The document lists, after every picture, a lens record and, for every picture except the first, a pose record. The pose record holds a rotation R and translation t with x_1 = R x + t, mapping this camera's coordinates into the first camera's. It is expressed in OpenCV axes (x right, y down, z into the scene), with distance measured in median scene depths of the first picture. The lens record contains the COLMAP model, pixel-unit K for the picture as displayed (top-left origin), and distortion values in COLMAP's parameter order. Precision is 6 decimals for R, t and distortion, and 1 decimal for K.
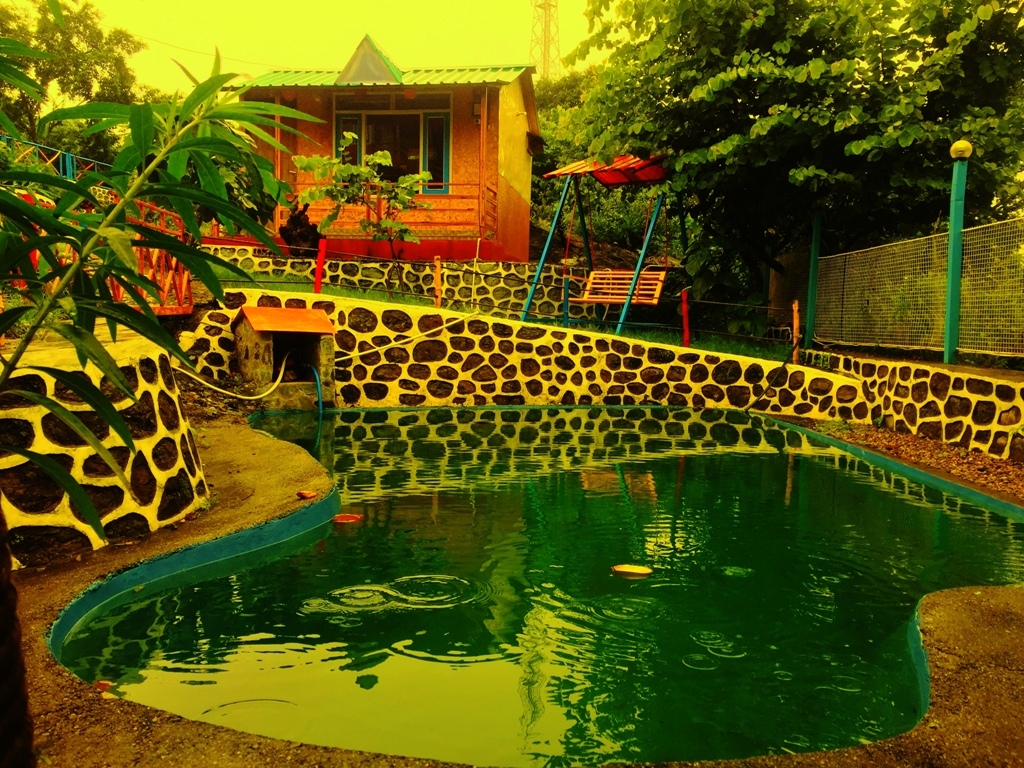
lens RADIAL K [[865.6, 0, 512.3], [0, 865.6, 400.7], [0, 0, 1]] dist [0.077017, -0.103239]
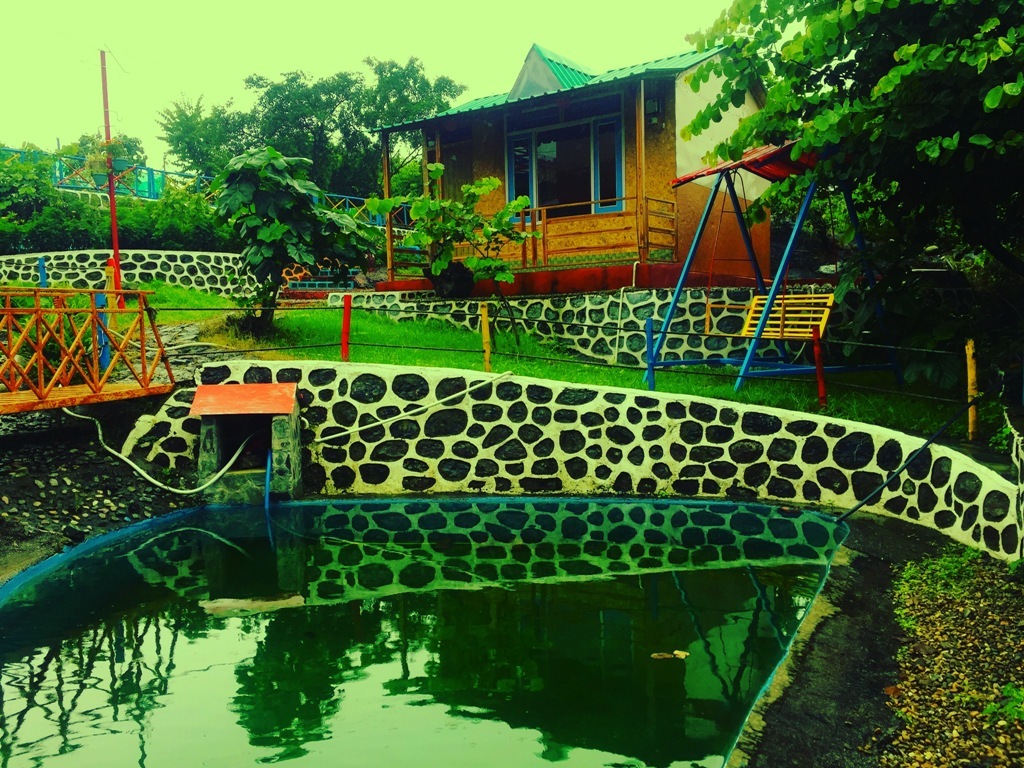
lens RADIAL K [[865.6, 0, 515.9], [0, 865.6, 395.4], [0, 0, 1]] dist [0.077017, -0.103239]
pose [[0.899245, -0.012603, -0.437263, 0.311967], [0.008523, 0.999900, -0.011291, -0.070624], [0.437362, 0.006426, 0.899263, 0.280231]]
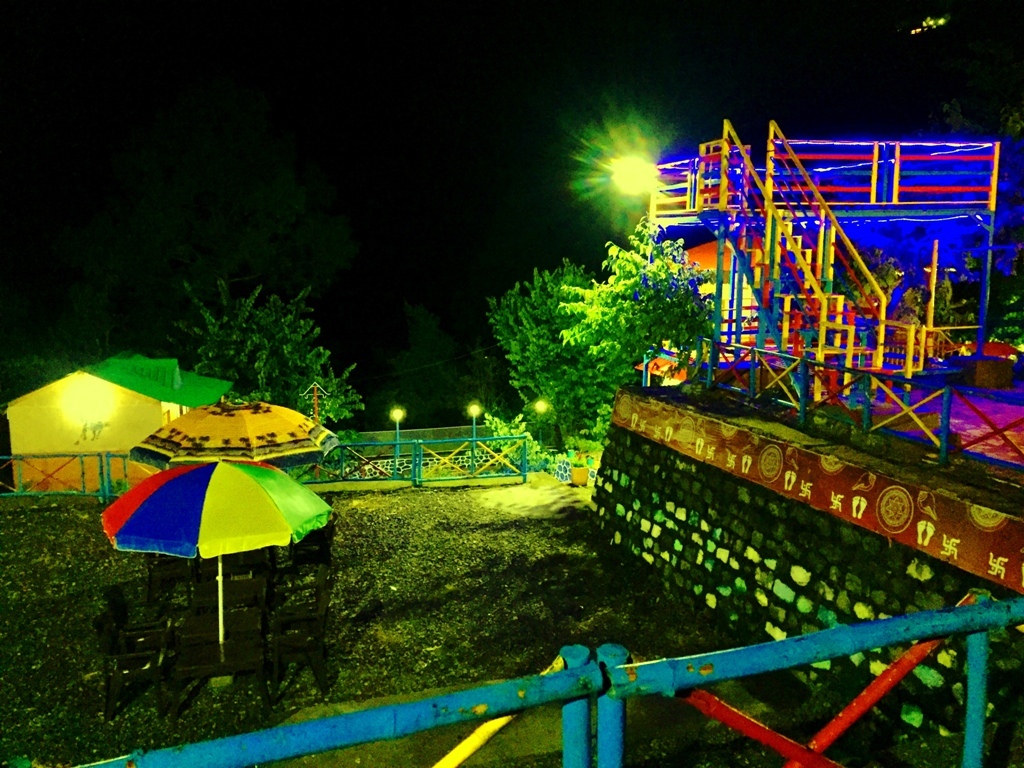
lens RADIAL K [[865.6, 0, 506.1], [0, 865.6, 378.4], [0, 0, 1]] dist [0.077017, -0.103239]
pose [[-0.320542, -0.155387, 0.934402, -3.127364], [0.076032, 0.979049, 0.188895, -1.013840], [-0.944178, 0.131593, -0.302012, 1.391993]]
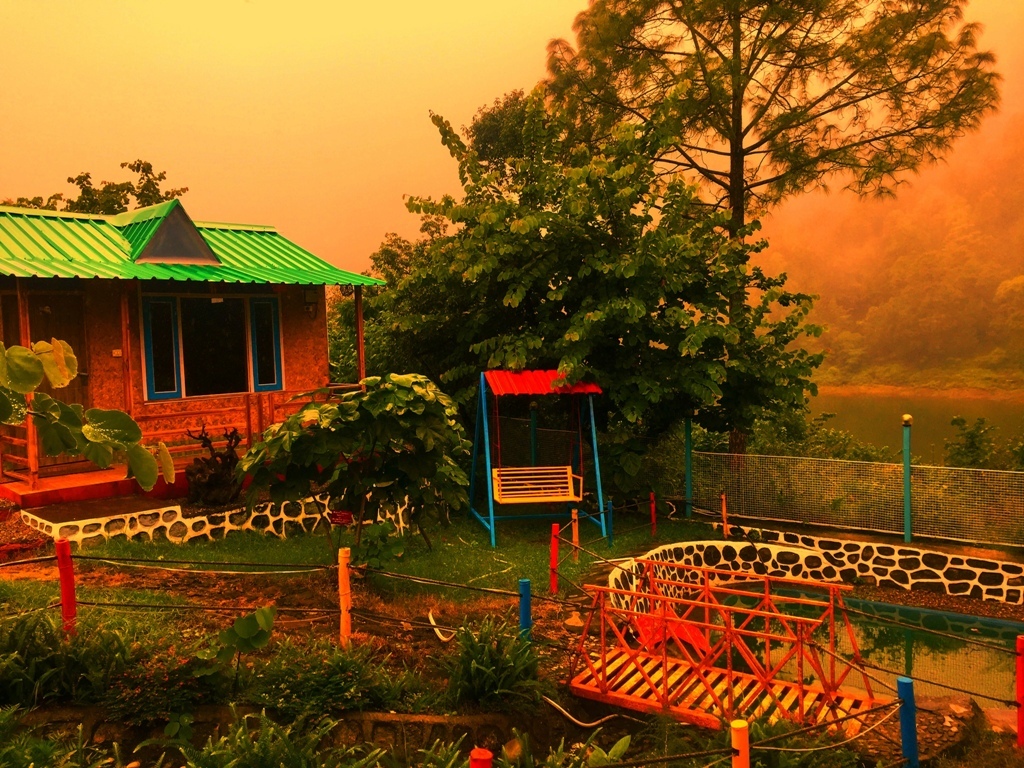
lens RADIAL K [[865.6, 0, 512.7], [0, 865.6, 391.9], [0, 0, 1]] dist [0.077017, -0.103239]
pose [[0.578918, -0.090563, 0.810341, -0.986888], [0.112624, 0.993168, 0.030537, -0.357840], [-0.807570, 0.073585, 0.585162, 0.458603]]
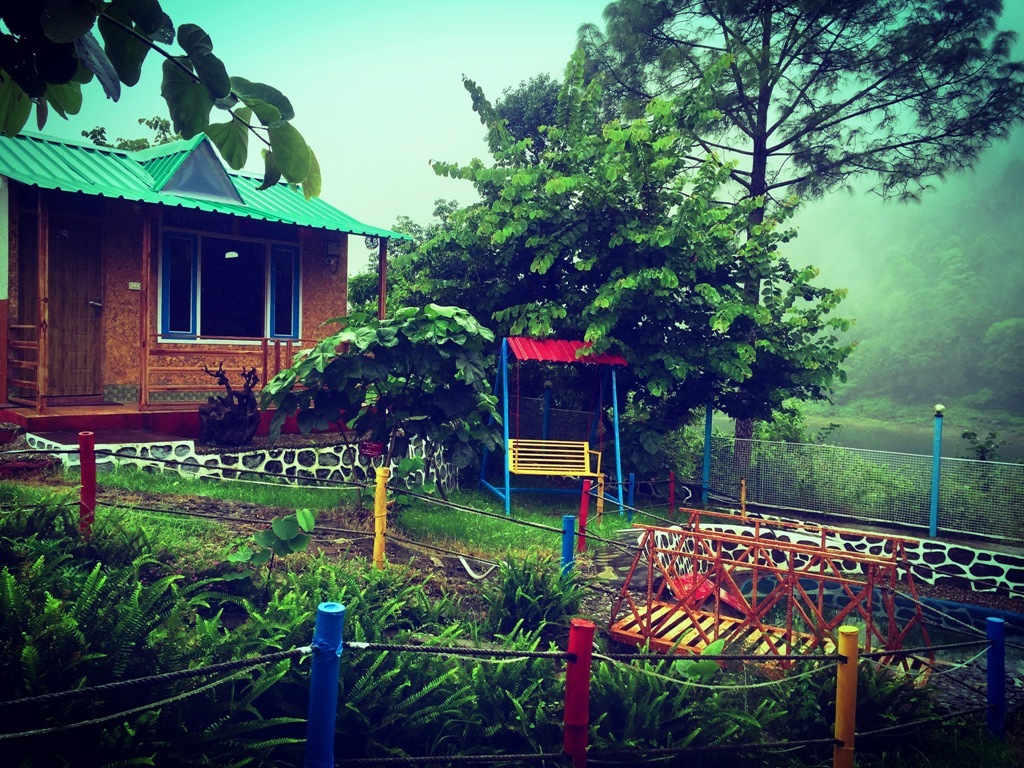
lens RADIAL K [[865.6, 0, 512.1], [0, 865.6, 390.5], [0, 0, 1]] dist [0.077017, -0.103239]
pose [[0.572471, -0.042422, 0.818827, -0.988802], [0.052486, 0.998508, 0.015036, -0.291959], [-0.818243, 0.034369, 0.573844, 0.525628]]
